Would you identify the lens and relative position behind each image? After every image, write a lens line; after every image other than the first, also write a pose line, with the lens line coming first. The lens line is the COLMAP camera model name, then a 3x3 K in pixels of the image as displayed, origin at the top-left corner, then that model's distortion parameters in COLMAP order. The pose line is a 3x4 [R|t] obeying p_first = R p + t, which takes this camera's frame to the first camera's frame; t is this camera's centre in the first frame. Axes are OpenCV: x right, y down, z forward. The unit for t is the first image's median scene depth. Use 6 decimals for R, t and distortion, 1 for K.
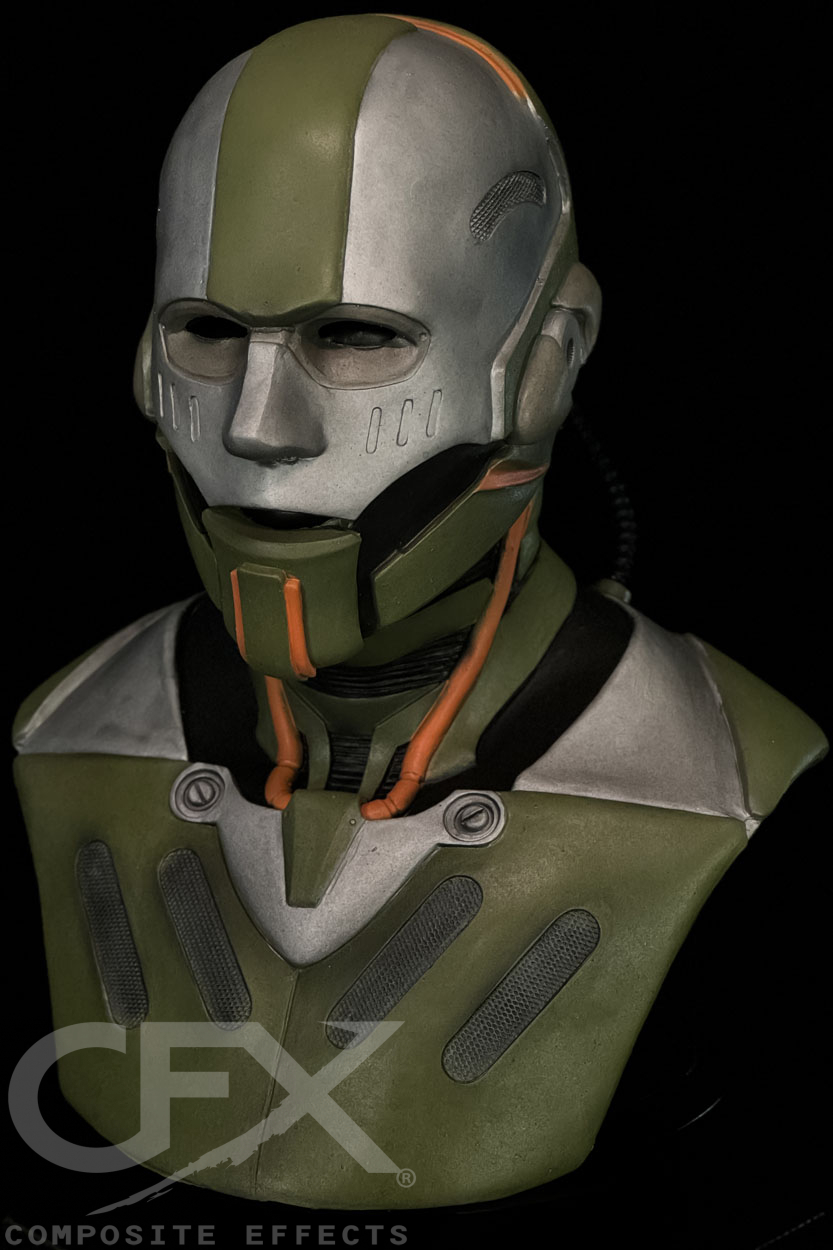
lens RADIAL K [[2790.8, 0, 416.5], [0, 2790.8, 625.0], [0, 0, 1]] dist [-0.005991, 0.073703]
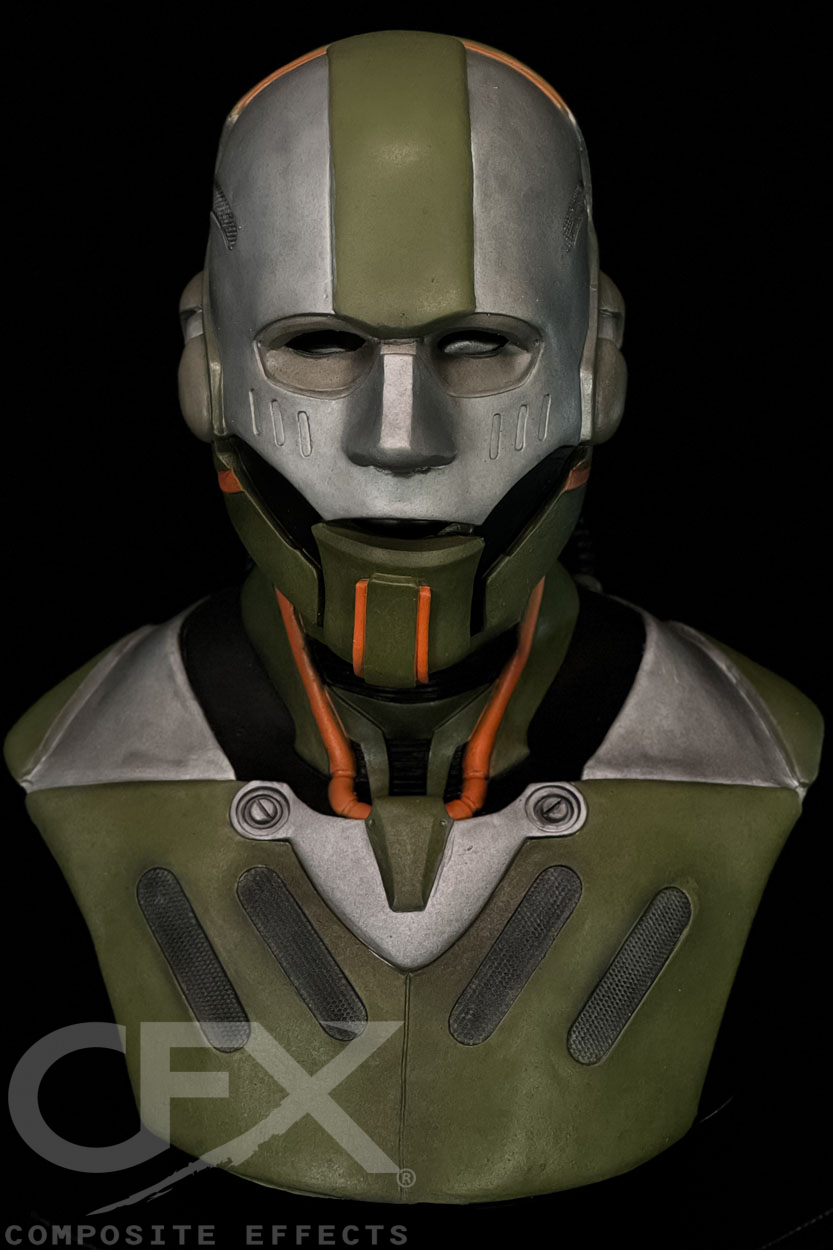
lens RADIAL K [[2790.8, 0, 416.5], [0, 2790.8, 625.0], [0, 0, 1]] dist [-0.005991, 0.073703]
pose [[0.950088, -0.068038, 0.304474, -0.337847], [0.069922, 0.997541, 0.004723, -0.007124], [-0.304047, 0.016803, 0.952509, 0.033670]]
